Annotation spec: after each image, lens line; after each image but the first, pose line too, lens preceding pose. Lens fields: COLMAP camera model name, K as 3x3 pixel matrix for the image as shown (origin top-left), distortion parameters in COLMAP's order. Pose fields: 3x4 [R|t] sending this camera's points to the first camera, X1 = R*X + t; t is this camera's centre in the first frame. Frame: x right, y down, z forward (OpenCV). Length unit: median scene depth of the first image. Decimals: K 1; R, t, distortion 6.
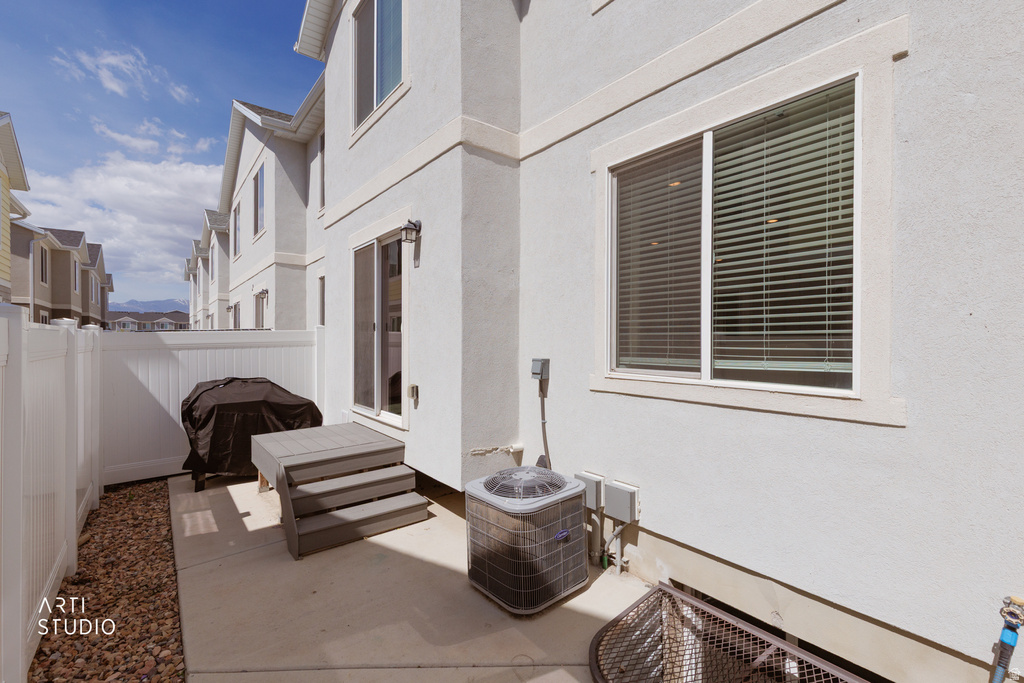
lens RADIAL K [[461.2, 0, 532.9], [0, 461.2, 339.2], [0, 0, 1]] dist [-0.004504, 0.001809]
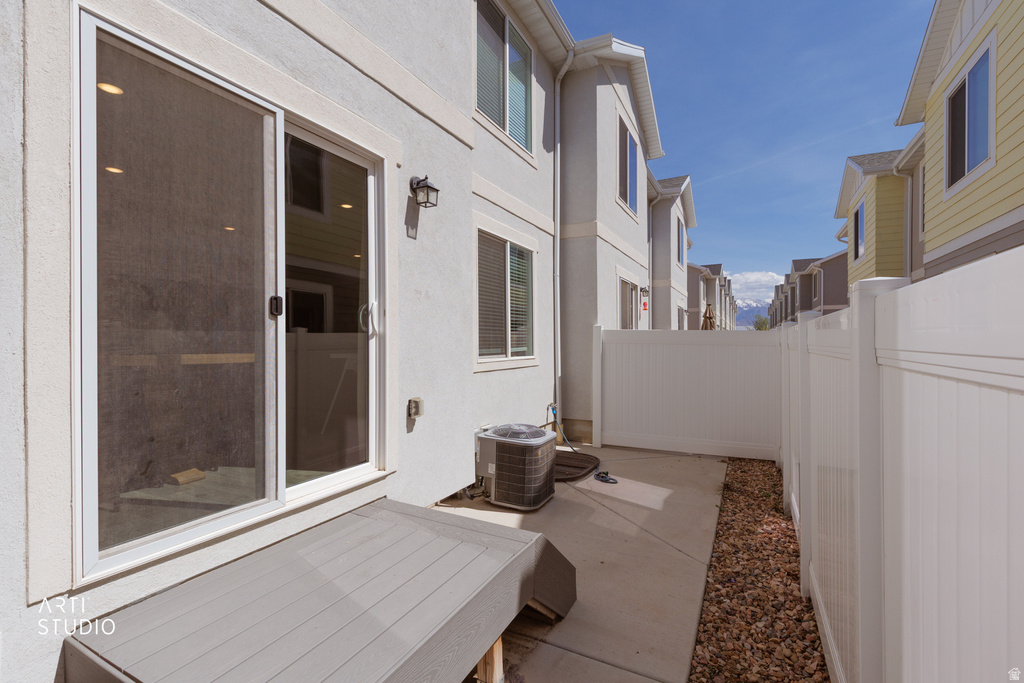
lens RADIAL K [[461.2, 0, 510.8], [0, 461.2, 344.8], [0, 0, 1]] dist [-0.004504, 0.001809]
pose [[-0.400156, -0.004818, 0.916434, -0.935808], [0.005963, 0.999951, 0.007860, 0.007098], [-0.916428, 0.008610, -0.400108, 1.095788]]
